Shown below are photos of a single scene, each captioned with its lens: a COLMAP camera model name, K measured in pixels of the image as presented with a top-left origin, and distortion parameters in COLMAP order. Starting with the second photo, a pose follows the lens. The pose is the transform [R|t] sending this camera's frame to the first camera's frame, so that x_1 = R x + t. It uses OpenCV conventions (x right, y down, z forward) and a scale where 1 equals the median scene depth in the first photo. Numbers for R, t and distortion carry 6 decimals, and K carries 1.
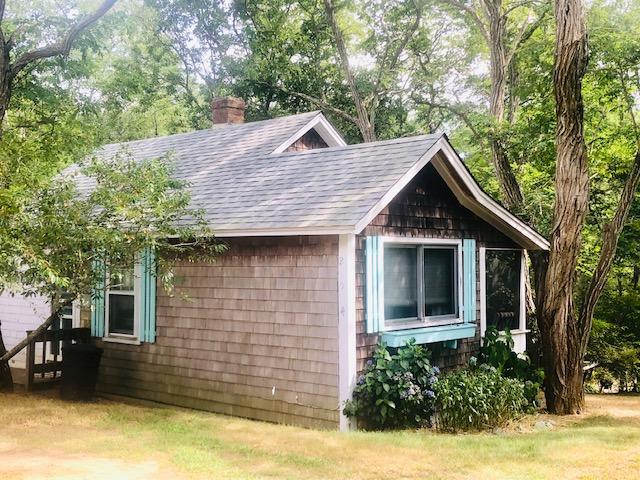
lens RADIAL K [[788.2, 0, 320.5], [0, 788.2, 249.6], [0, 0, 1]] dist [0.196576, -0.653909]
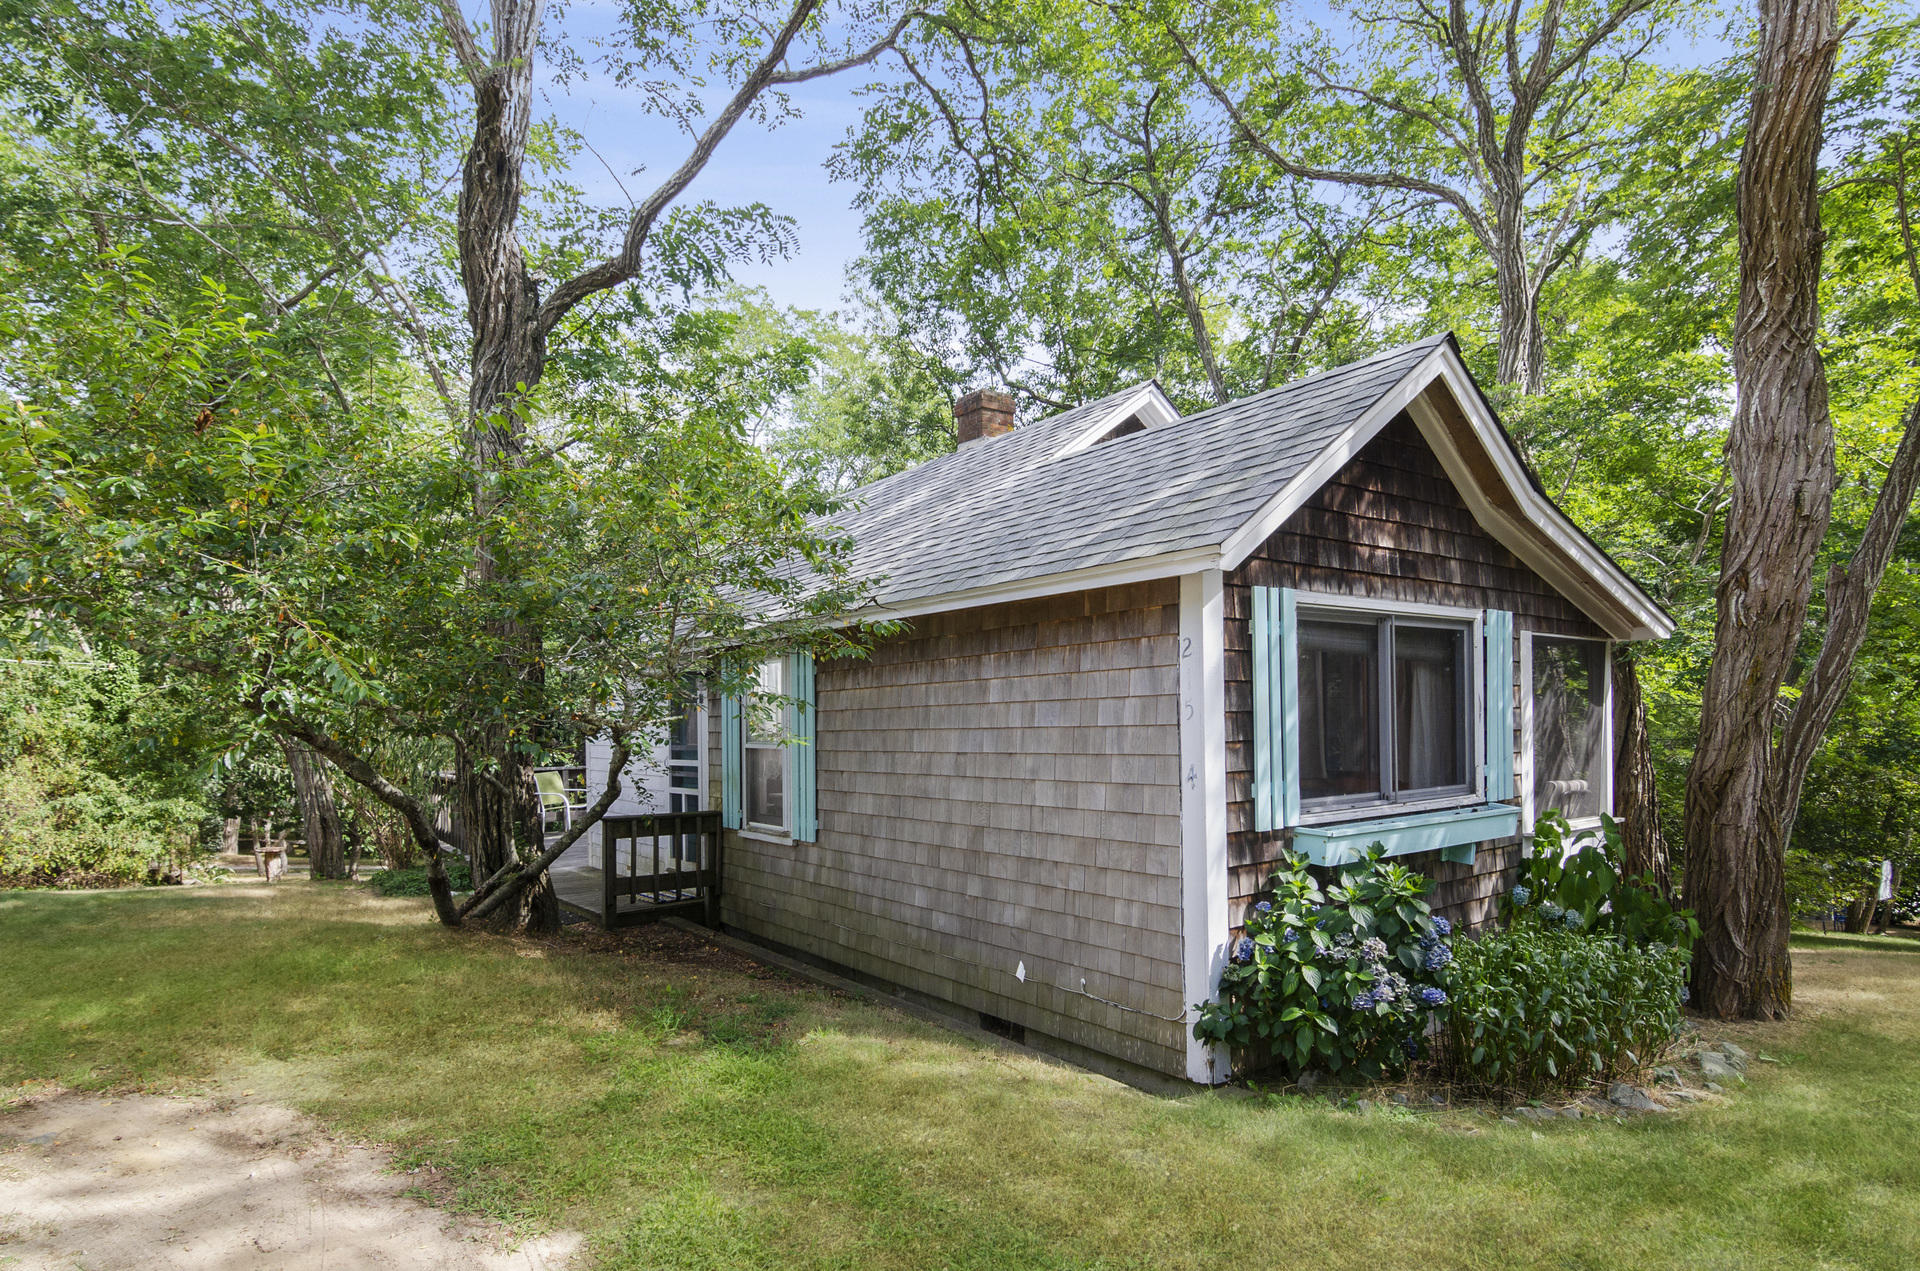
lens RADIAL K [[1024.1, 0, 954.6], [0, 1024.1, 754.2], [0, 0, 1]] dist [0.004141, -0.016250]
pose [[0.976455, -0.011145, -0.215431, 0.020457], [0.021235, 0.998780, 0.044579, 0.037155], [0.214671, -0.048104, 0.975501, 0.426231]]
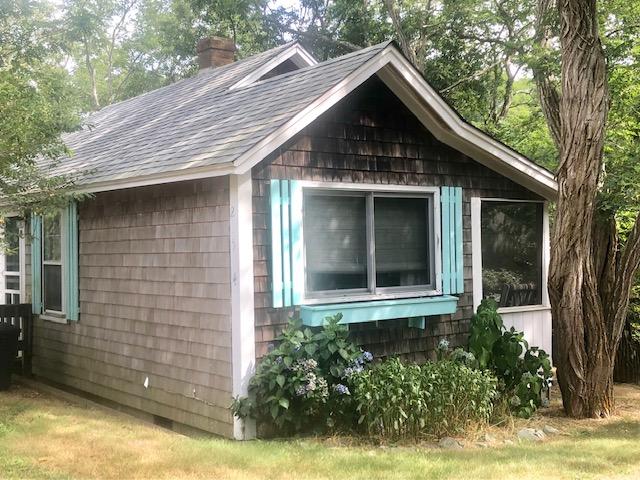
lens RADIAL K [[788.2, 0, 320.5], [0, 788.2, 249.6], [0, 0, 1]] dist [0.196576, -0.653909]
pose [[0.981864, -0.014843, -0.189006, 0.223832], [0.018942, 0.999623, 0.019900, 0.032633], [0.188640, -0.023119, 0.981774, 0.244958]]
